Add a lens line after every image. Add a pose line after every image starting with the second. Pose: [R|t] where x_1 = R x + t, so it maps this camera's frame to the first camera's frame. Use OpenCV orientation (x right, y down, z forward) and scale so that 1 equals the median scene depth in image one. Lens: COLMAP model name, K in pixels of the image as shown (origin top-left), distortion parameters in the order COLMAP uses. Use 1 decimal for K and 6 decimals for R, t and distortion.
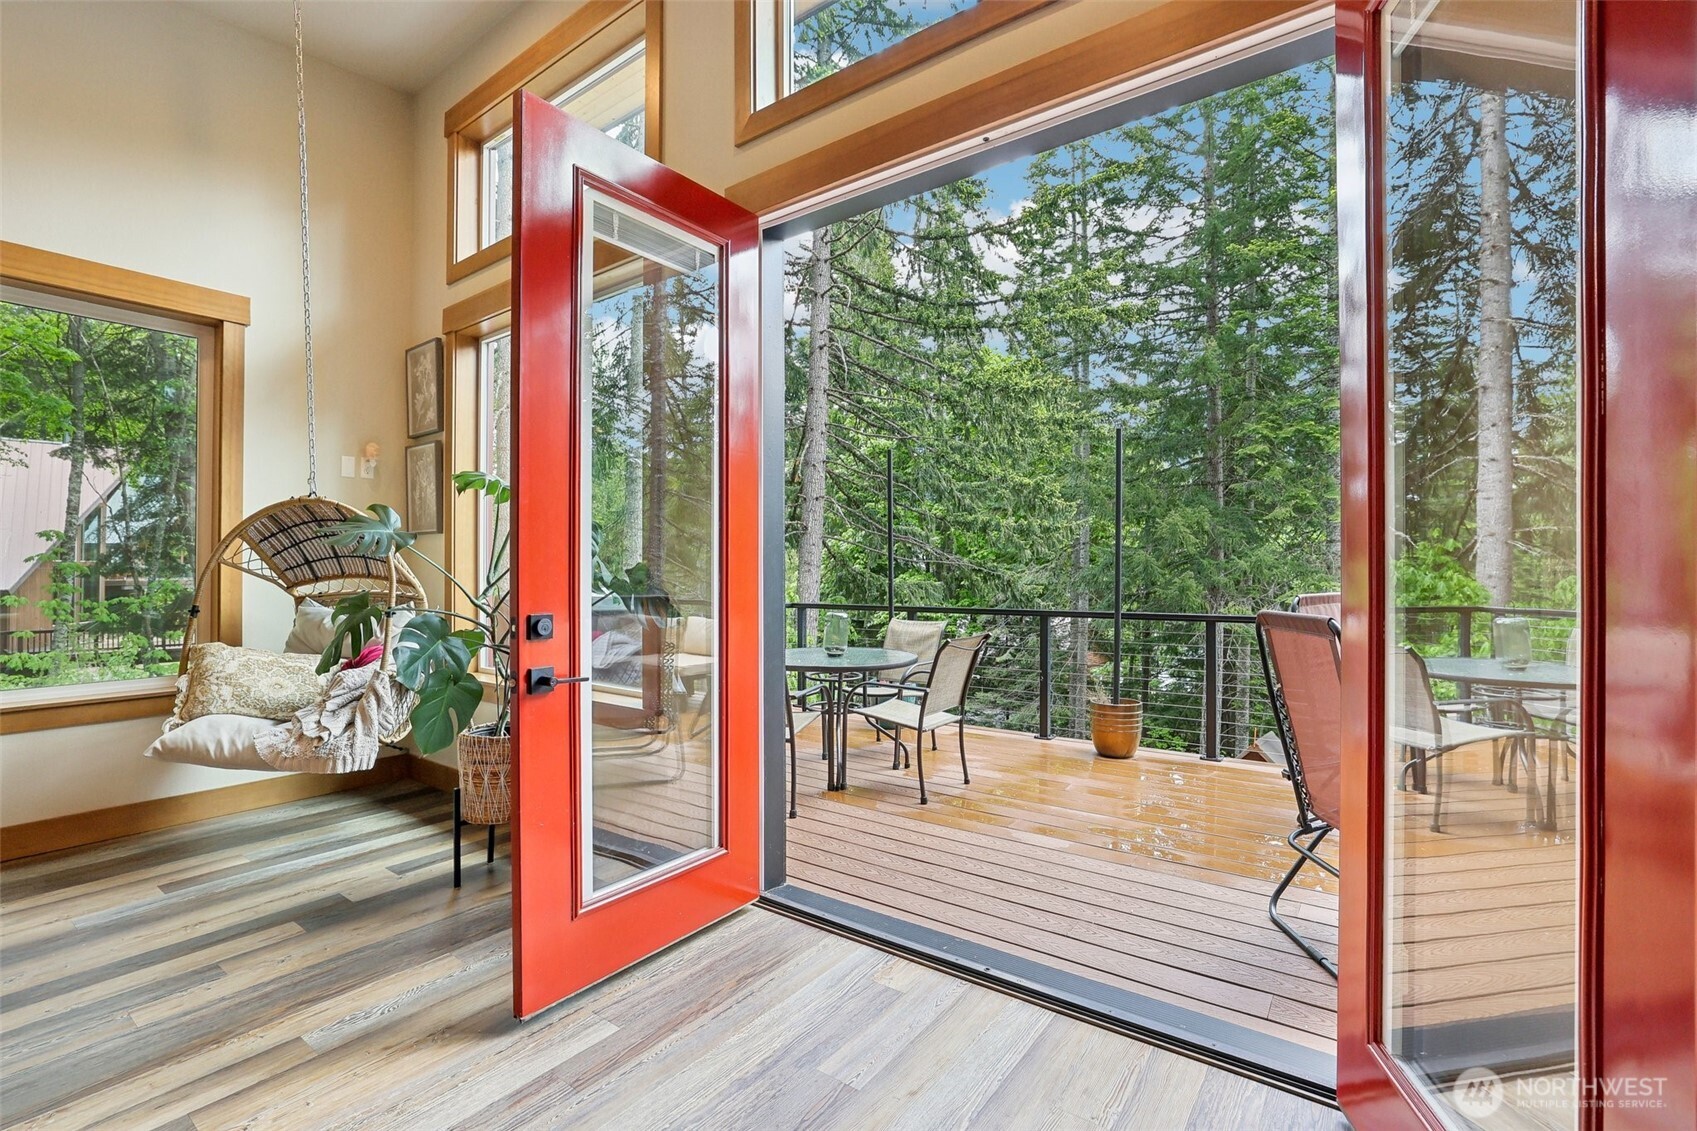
lens RADIAL K [[760.1, 0, 838.4], [0, 760.1, 574.2], [0, 0, 1]] dist [-0.021701, 0.006450]
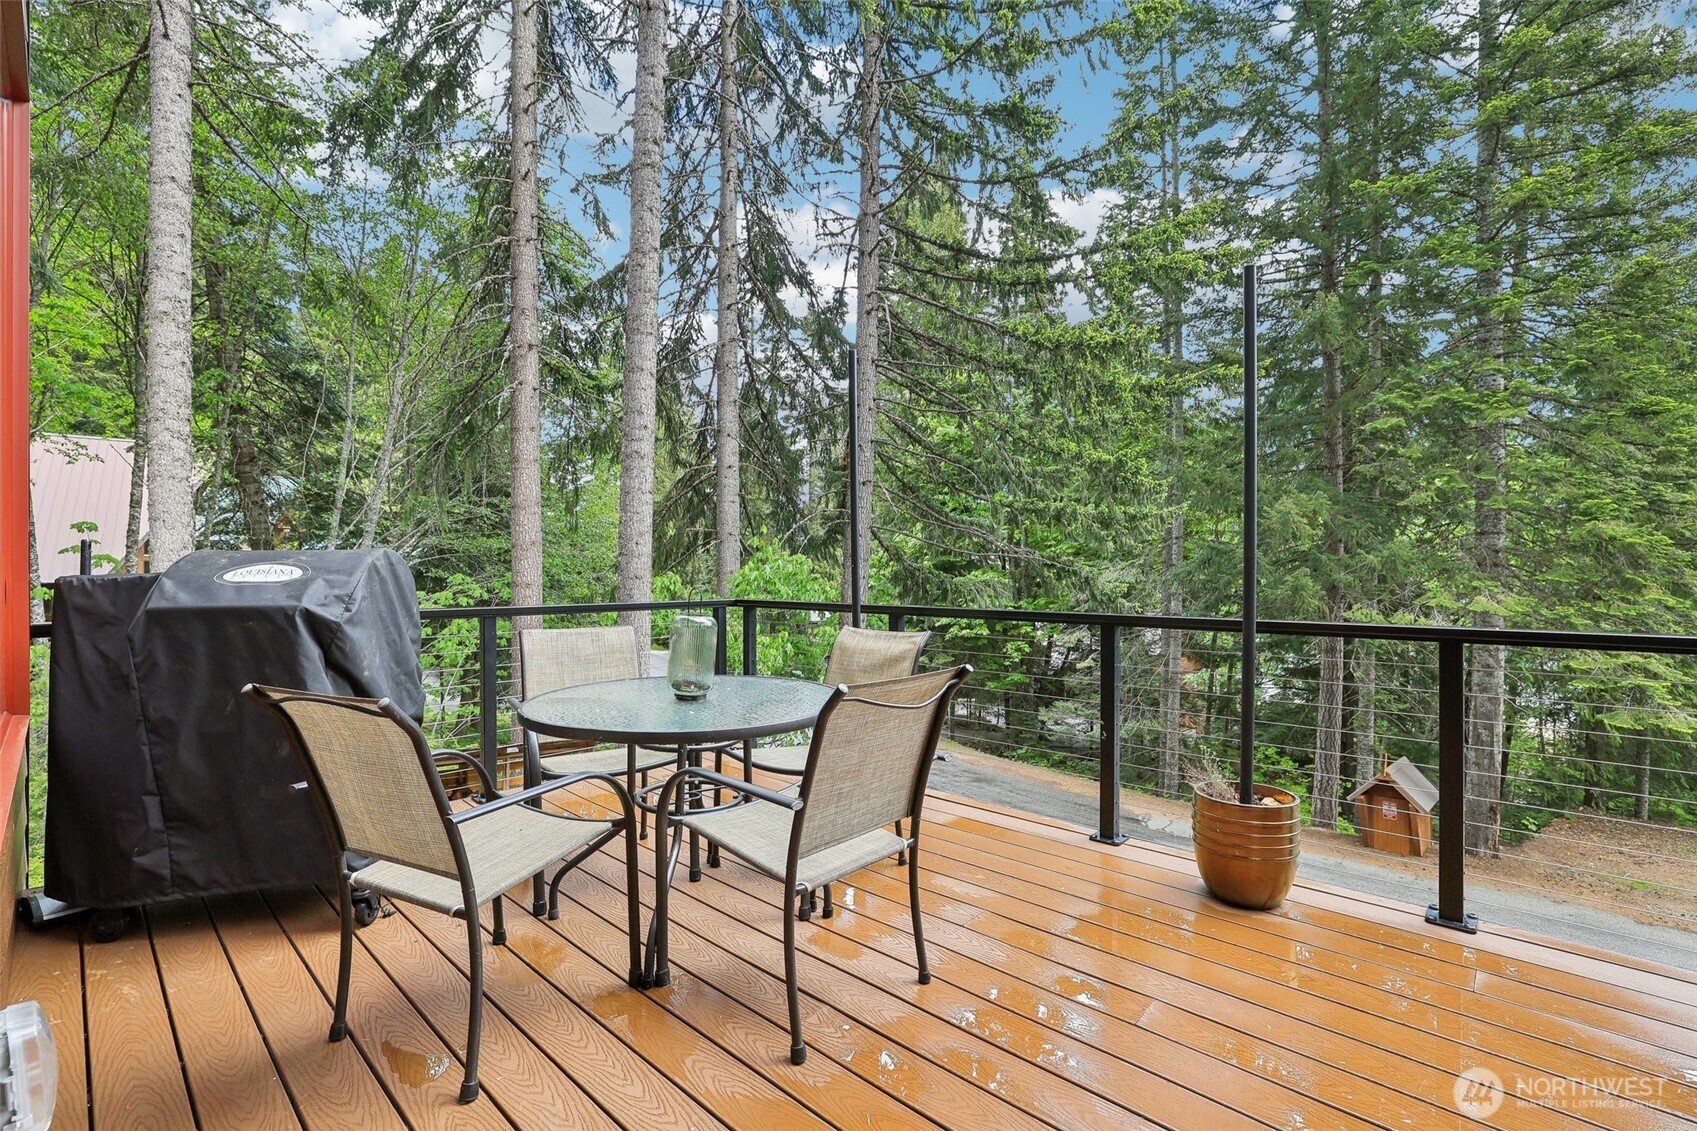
lens RADIAL K [[760.1, 0, 847.3], [0, 760.1, 562.5], [0, 0, 1]] dist [-0.021701, 0.006450]
pose [[0.995301, 0.002687, -0.096793, 0.034694], [-0.004097, 0.999888, -0.014368, 0.004633], [0.096744, 0.014697, 0.995201, 0.109452]]
